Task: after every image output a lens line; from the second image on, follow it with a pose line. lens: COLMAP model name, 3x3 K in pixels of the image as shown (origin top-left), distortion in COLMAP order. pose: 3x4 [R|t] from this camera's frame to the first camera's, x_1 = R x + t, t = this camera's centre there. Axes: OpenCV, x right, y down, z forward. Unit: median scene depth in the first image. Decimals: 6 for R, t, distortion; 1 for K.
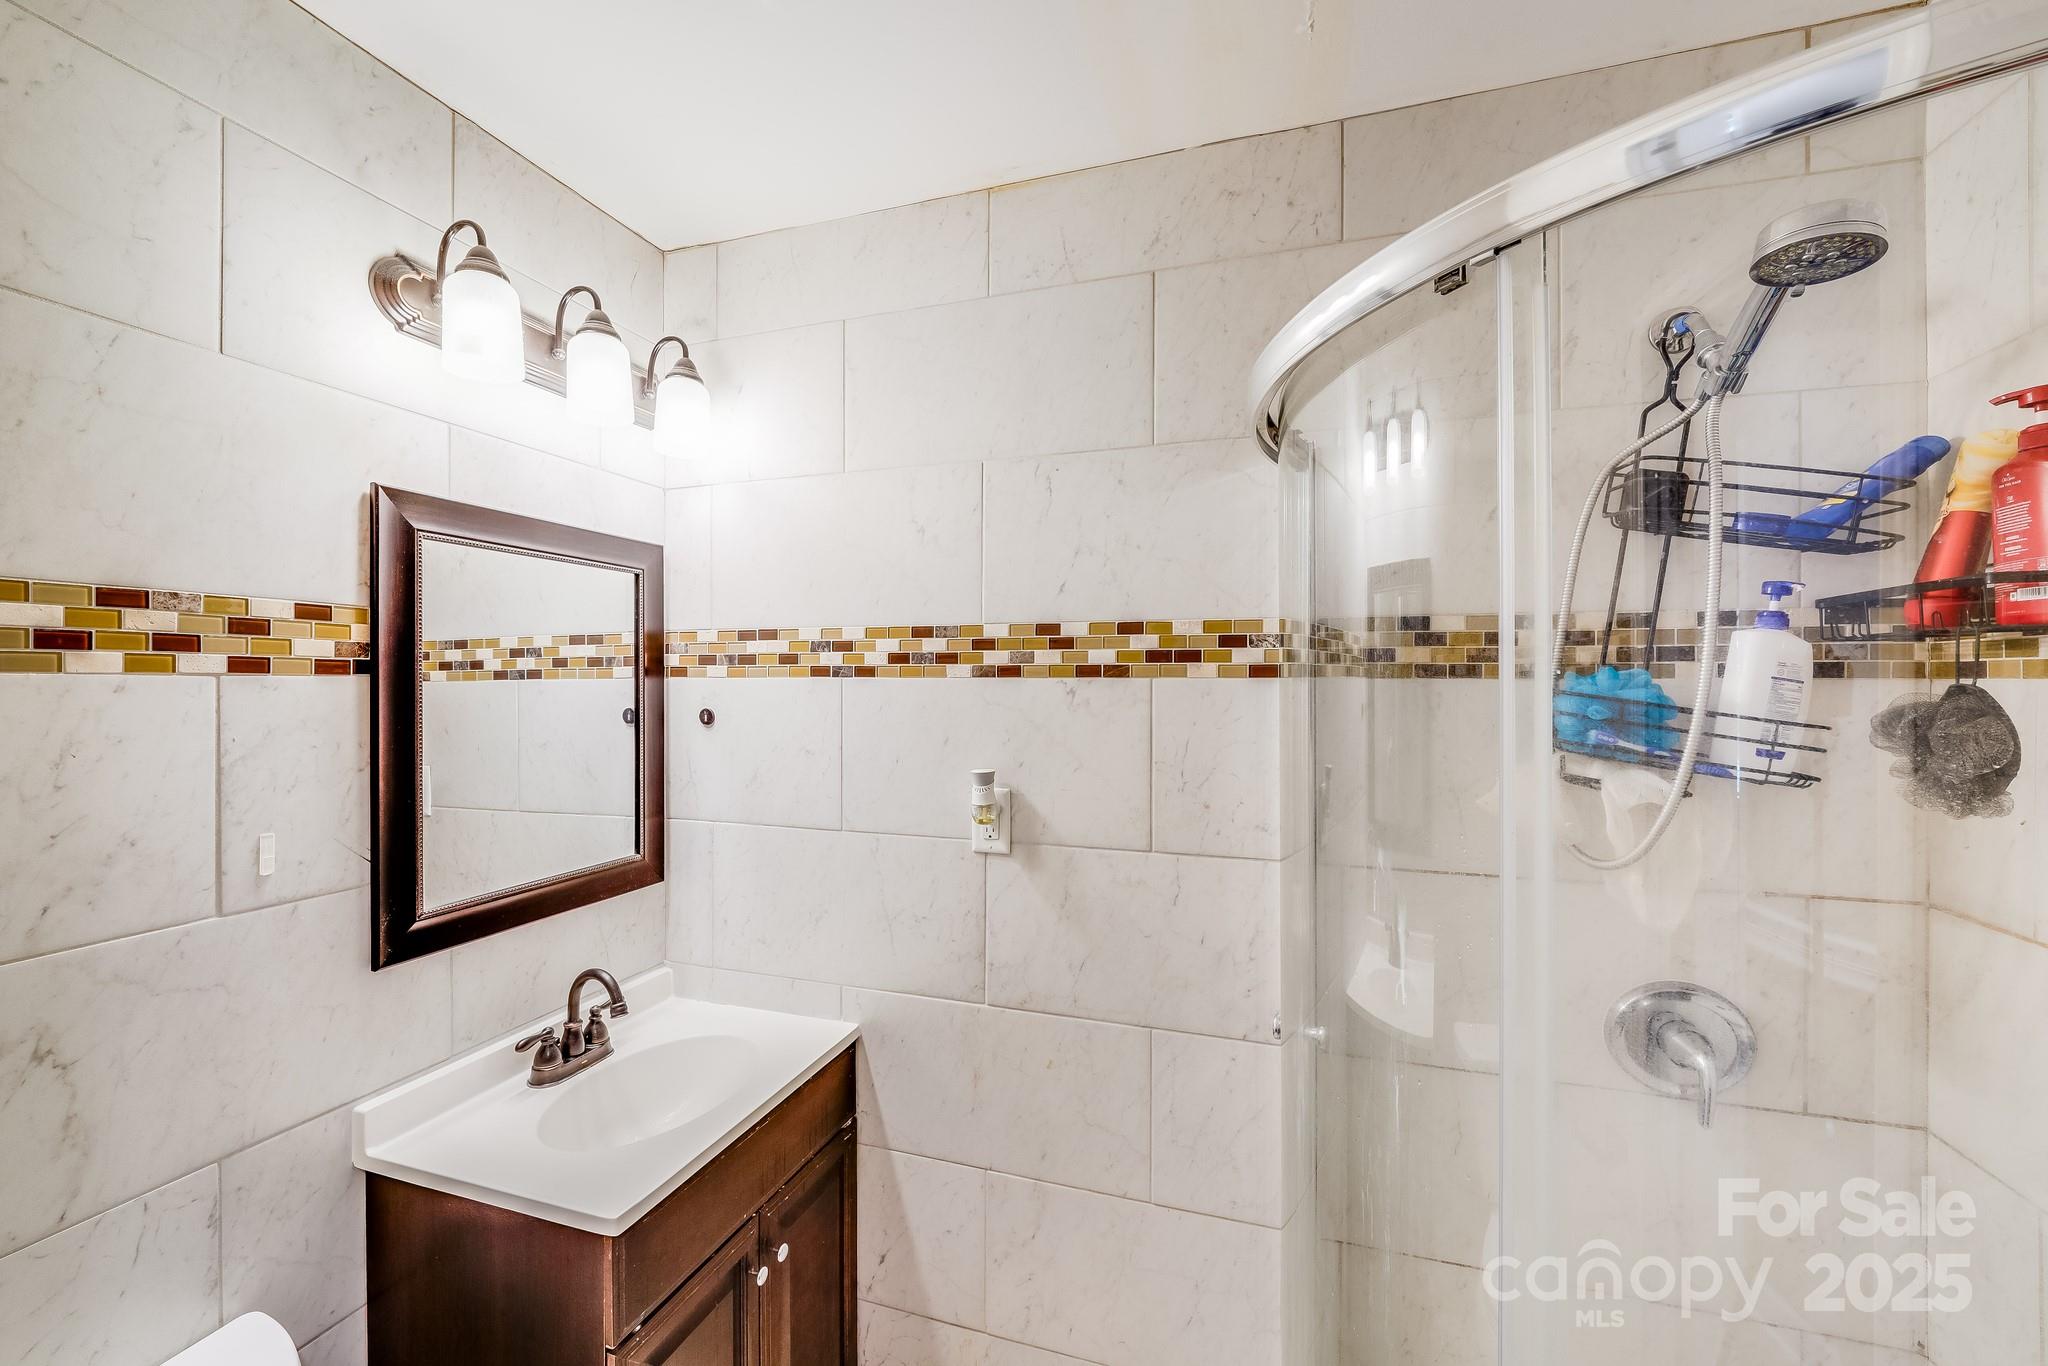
lens RADIAL K [[836.8, 0, 1024.0], [0, 836.8, 683.0], [0, 0, 1]] dist [-0.000711, -0.003437]
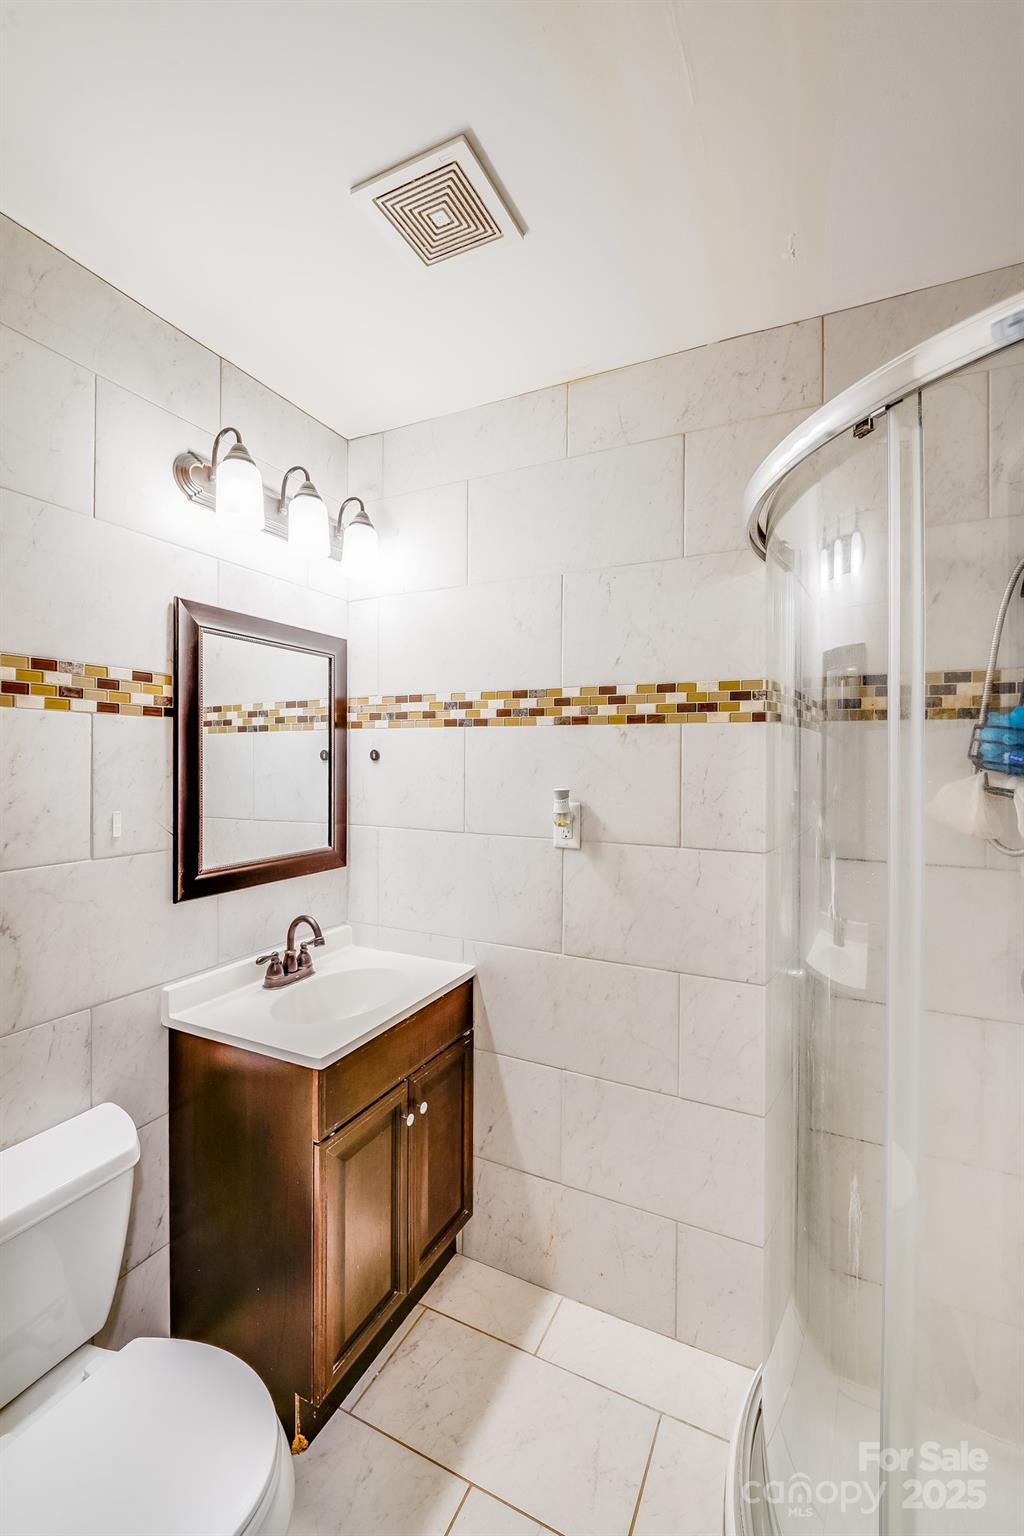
lens RADIAL K [[644.8, 0, 521.3], [0, 644.8, 759.1], [0, 0, 1]] dist [0.000546, -0.009633]
pose [[0.991359, 0.004939, -0.131084, 0.028787], [-0.004954, 0.999988, 0.000214, 0.054925], [0.131083, 0.000437, 0.991371, -0.106189]]
